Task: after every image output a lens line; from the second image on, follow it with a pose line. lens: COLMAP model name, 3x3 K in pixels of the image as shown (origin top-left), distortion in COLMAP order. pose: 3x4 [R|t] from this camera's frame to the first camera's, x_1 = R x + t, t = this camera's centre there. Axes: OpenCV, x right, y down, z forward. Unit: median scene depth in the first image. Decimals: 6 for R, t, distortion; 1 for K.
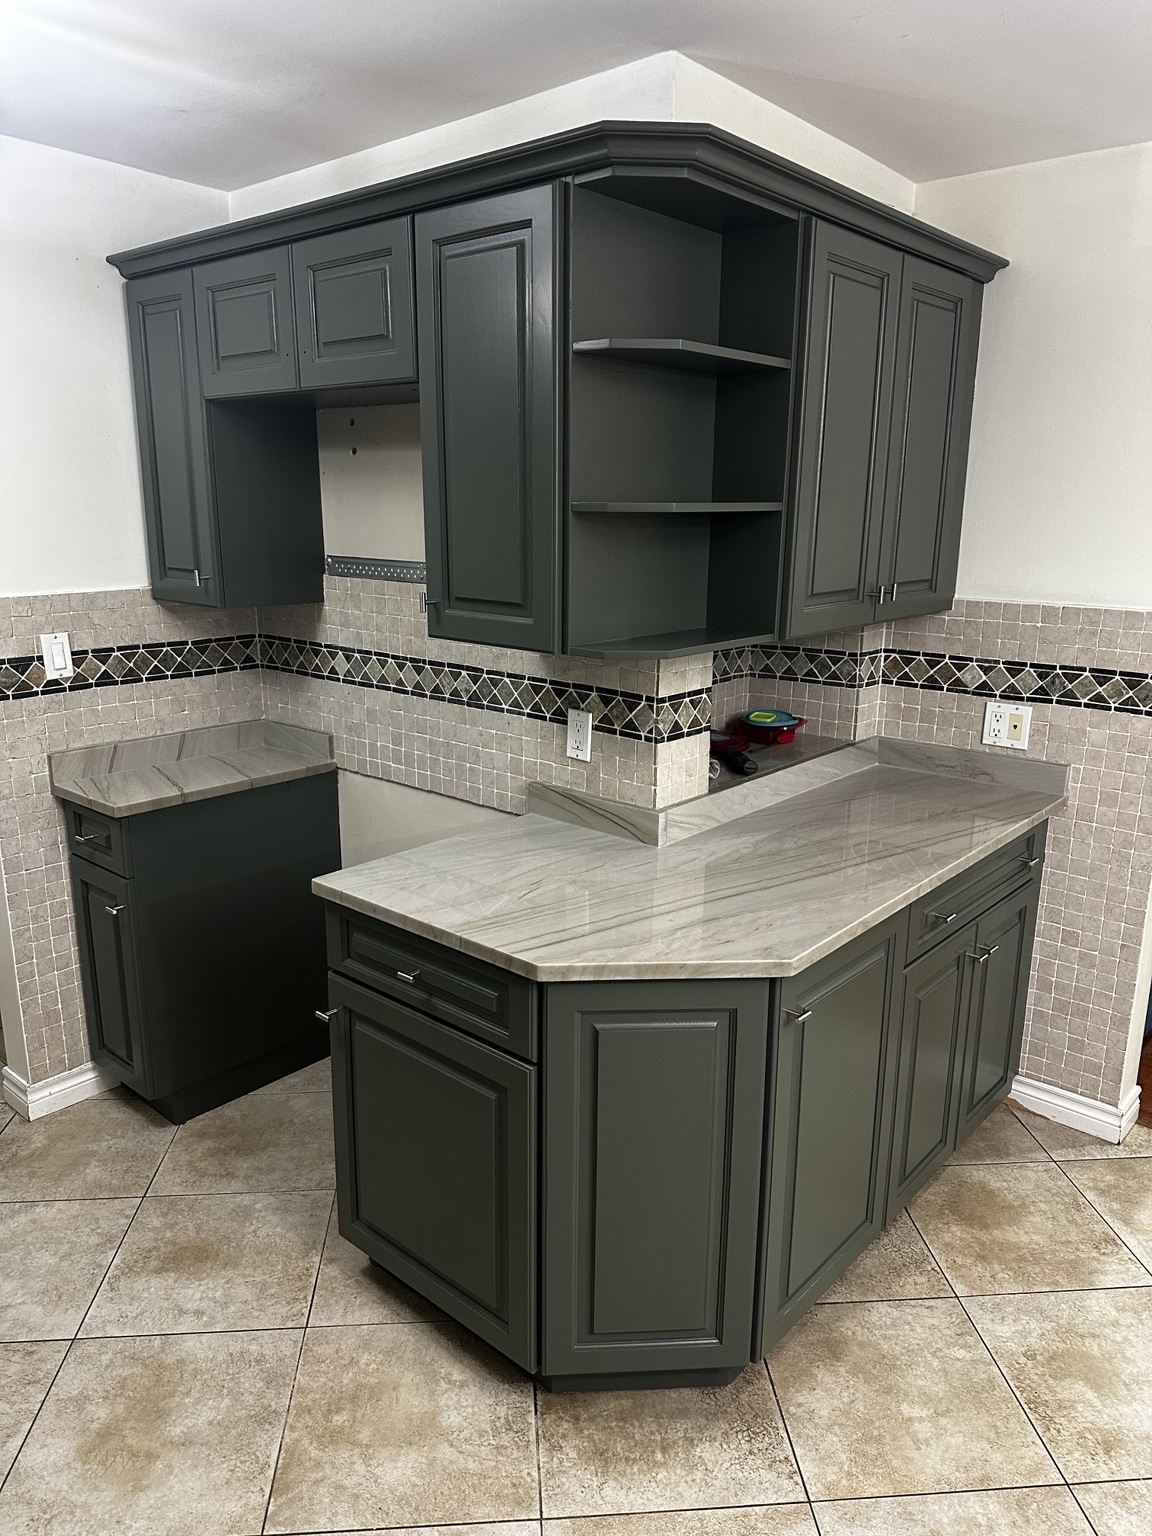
lens RADIAL K [[1069.5, 0, 573.8], [0, 1069.5, 781.3], [0, 0, 1]] dist [0.131043, -0.190518]
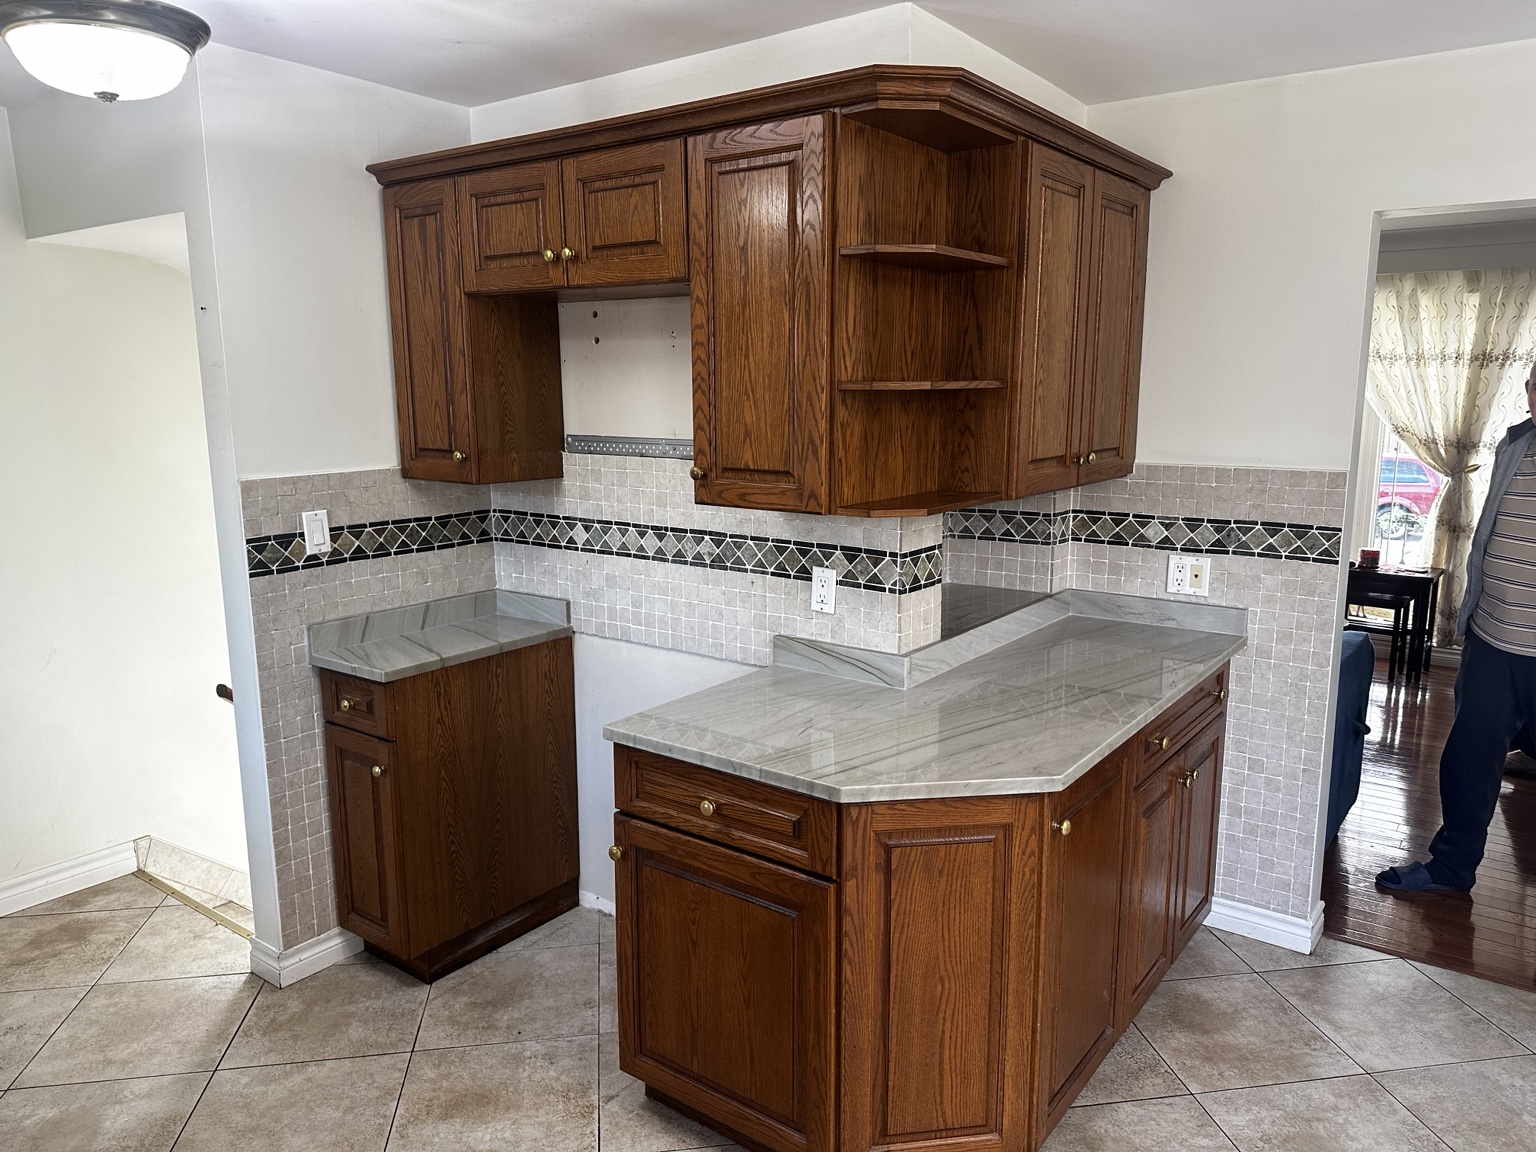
lens RADIAL K [[1069.5, 0, 771.4], [0, 1069.5, 582.5], [0, 0, 1]] dist [0.131043, -0.190518]
pose [[0.996734, -0.026339, 0.076338, -0.118384], [0.031744, 0.997008, -0.070478, 0.022072], [-0.074253, 0.072671, 0.994588, -0.078512]]
